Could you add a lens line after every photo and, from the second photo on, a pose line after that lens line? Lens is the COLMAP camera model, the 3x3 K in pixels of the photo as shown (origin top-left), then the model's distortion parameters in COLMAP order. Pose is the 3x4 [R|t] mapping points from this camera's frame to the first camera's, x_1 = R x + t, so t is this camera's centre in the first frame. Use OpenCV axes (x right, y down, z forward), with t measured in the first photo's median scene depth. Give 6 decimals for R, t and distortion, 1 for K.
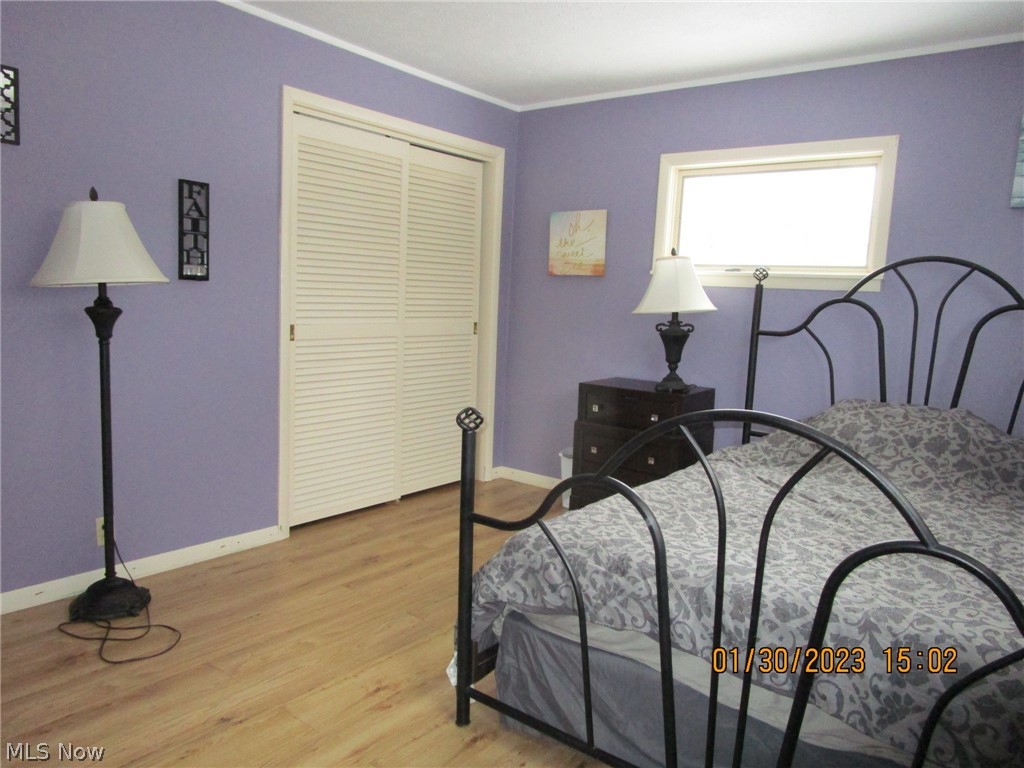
lens RADIAL K [[724.2, 0, 509.1], [0, 724.2, 389.6], [0, 0, 1]] dist [-0.036908, 0.013102]
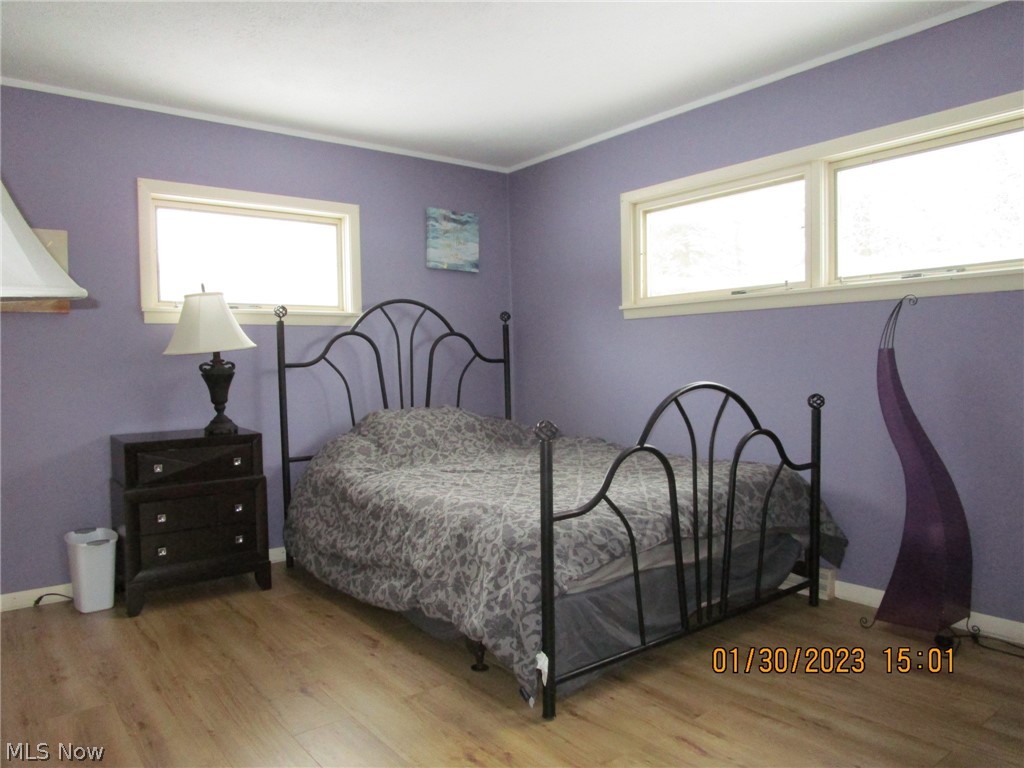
lens RADIAL K [[743.9, 0, 511.8], [0, 743.9, 363.7], [0, 0, 1]] dist [0.005139, 0.002649]
pose [[0.260307, -0.055447, 0.963933, -0.640930], [0.149805, 0.988579, 0.016411, -0.050025], [-0.953834, 0.140130, 0.265640, 0.387374]]
